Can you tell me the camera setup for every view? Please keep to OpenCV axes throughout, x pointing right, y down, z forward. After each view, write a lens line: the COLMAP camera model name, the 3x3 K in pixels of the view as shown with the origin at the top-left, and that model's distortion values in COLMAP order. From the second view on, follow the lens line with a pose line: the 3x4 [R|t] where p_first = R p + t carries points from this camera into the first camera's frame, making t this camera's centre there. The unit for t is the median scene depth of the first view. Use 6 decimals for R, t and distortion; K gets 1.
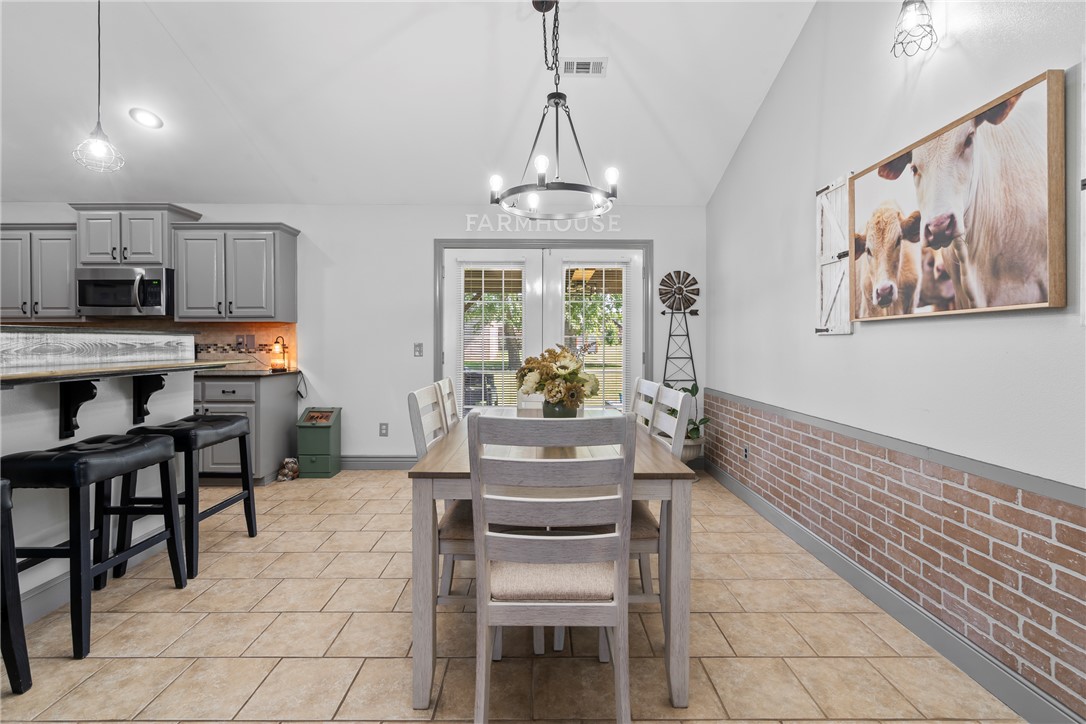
lens RADIAL K [[499.7, 0, 551.3], [0, 499.7, 346.3], [0, 0, 1]] dist [-0.003300, 0.002070]
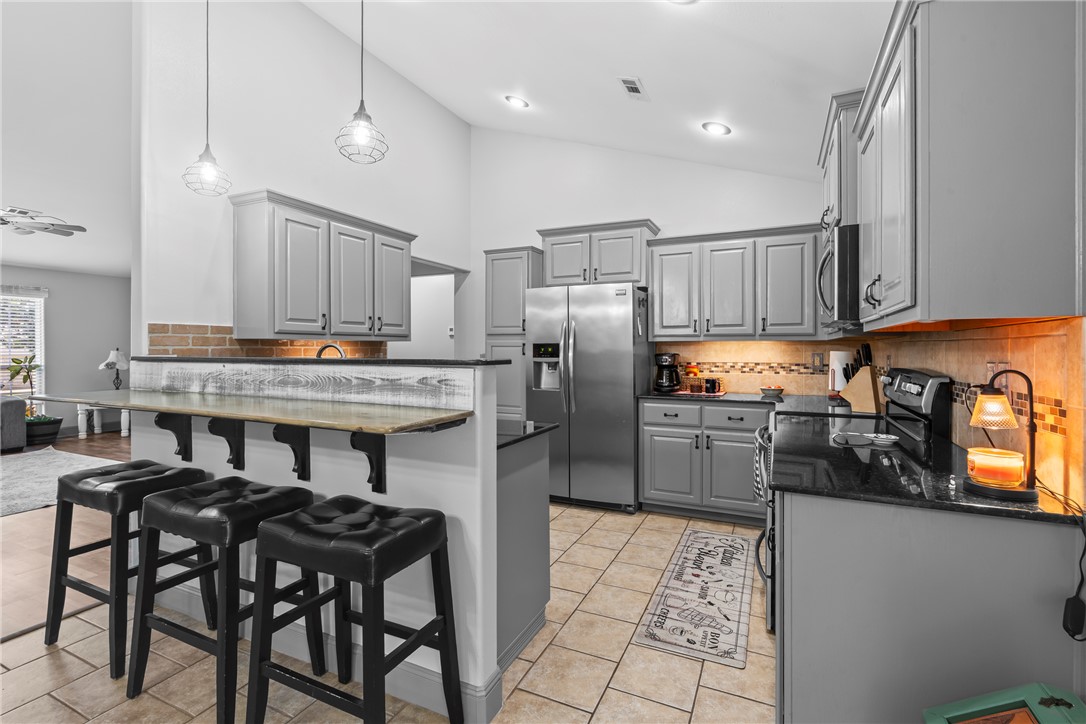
lens RADIAL K [[499.7, 0, 542.6], [0, 499.7, 352.0], [0, 0, 1]] dist [-0.003300, 0.002070]
pose [[-0.450852, 0.007162, -0.892570, -0.344731], [-0.007667, 0.999900, 0.011896, -0.060869], [0.892566, 0.012207, -0.450752, 1.735698]]
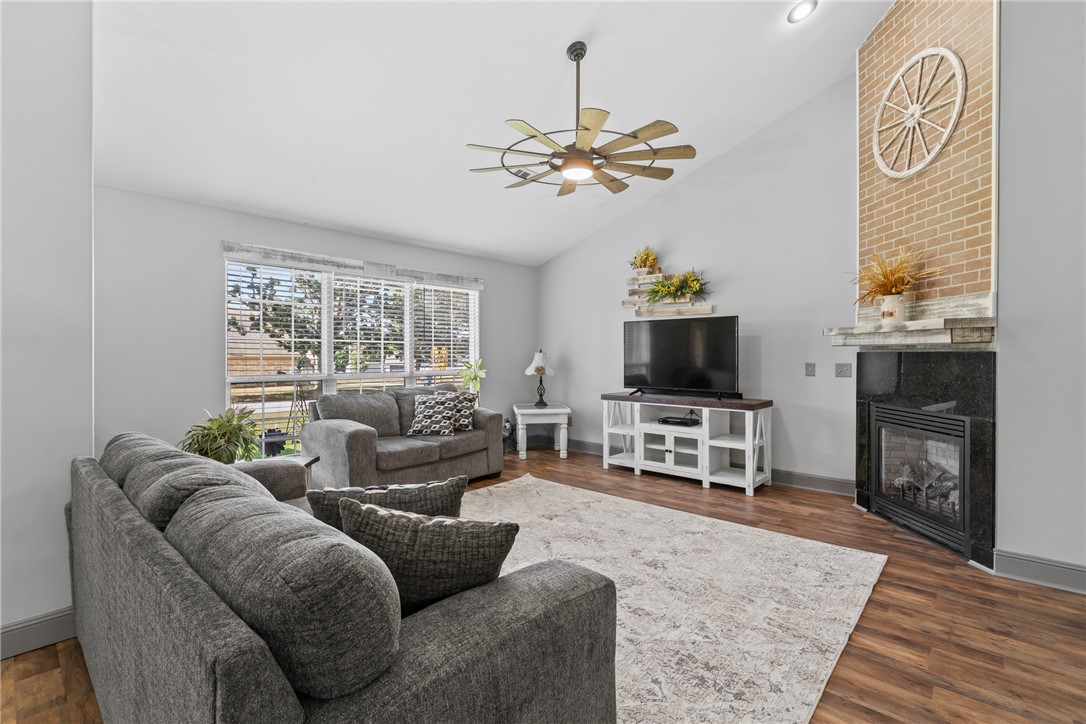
lens RADIAL K [[499.7, 0, 542.7], [0, 499.7, 354.1], [0, 0, 1]] dist [-0.003300, 0.002070]
pose [[-0.685731, 0.004175, -0.727843, -0.018908], [-0.005888, 0.999919, 0.011283, -0.033018], [0.727832, 0.012023, -0.685650, -0.414226]]
